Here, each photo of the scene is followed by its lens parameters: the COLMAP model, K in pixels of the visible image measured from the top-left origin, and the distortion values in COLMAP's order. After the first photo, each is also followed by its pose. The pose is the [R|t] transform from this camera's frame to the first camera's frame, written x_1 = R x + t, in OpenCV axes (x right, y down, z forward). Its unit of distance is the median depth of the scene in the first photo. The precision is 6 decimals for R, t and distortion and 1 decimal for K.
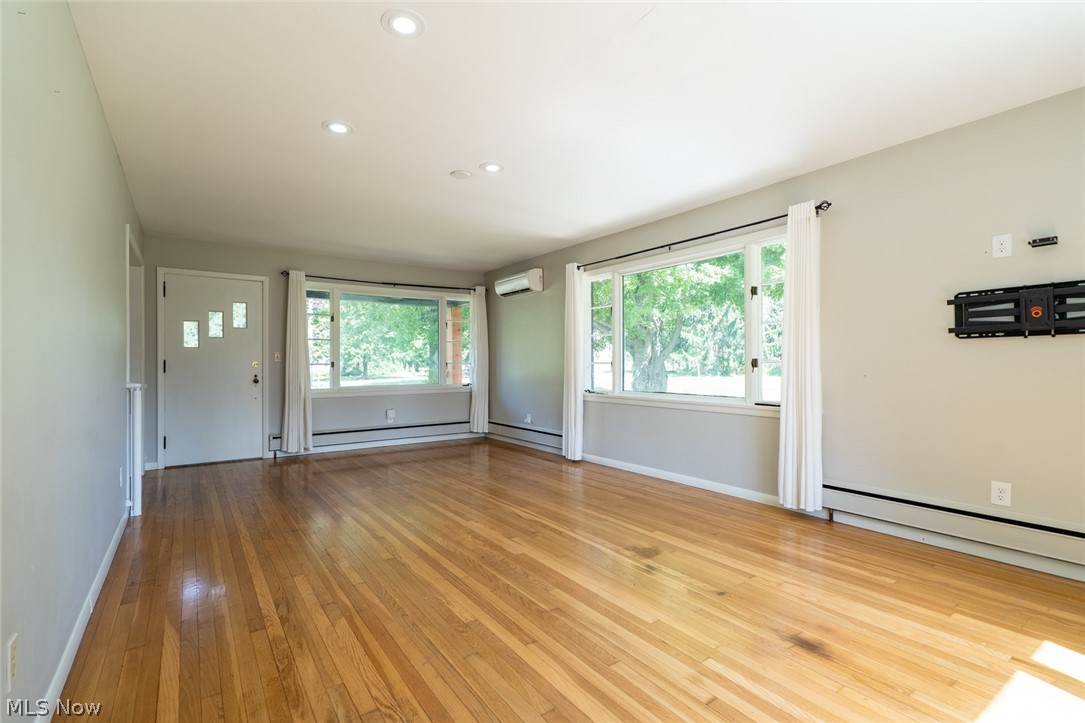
lens RADIAL K [[494.5, 0, 496.7], [0, 494.5, 368.5], [0, 0, 1]] dist [0.002230, -0.001948]
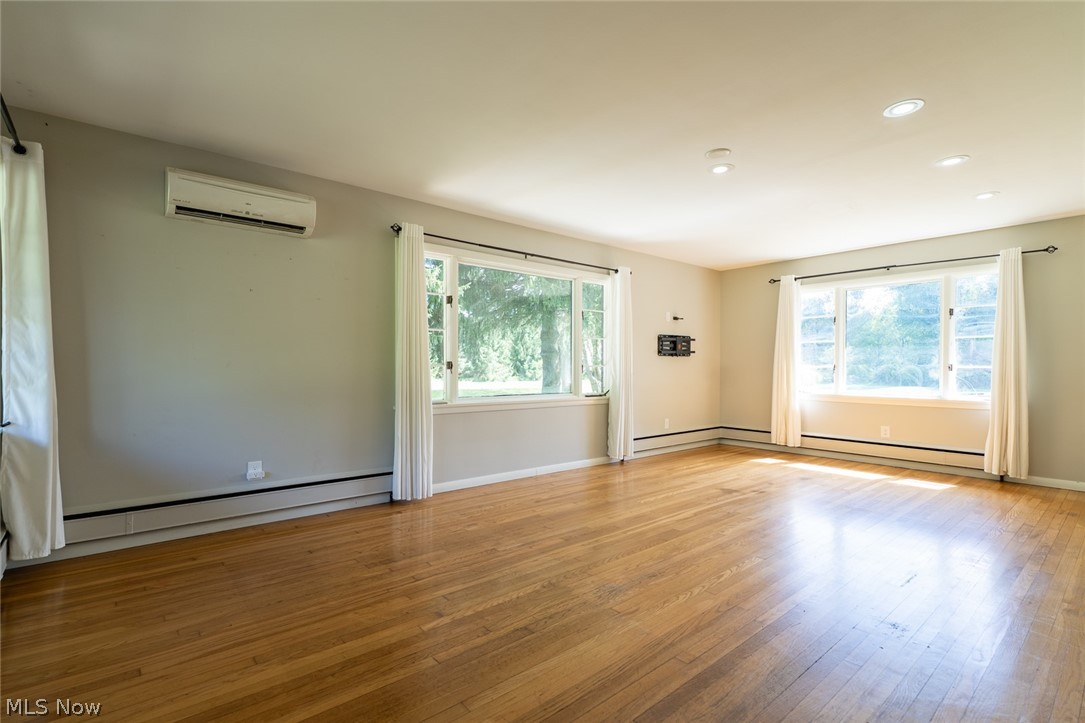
lens RADIAL K [[494.5, 0, 560.0], [0, 494.5, 368.2], [0, 0, 1]] dist [0.002230, -0.001948]
pose [[-0.145162, 0.000876, 0.989407, -0.905649], [0.004303, 0.999991, -0.000254, -0.006491], [-0.989398, 0.004220, -0.145165, 1.393688]]
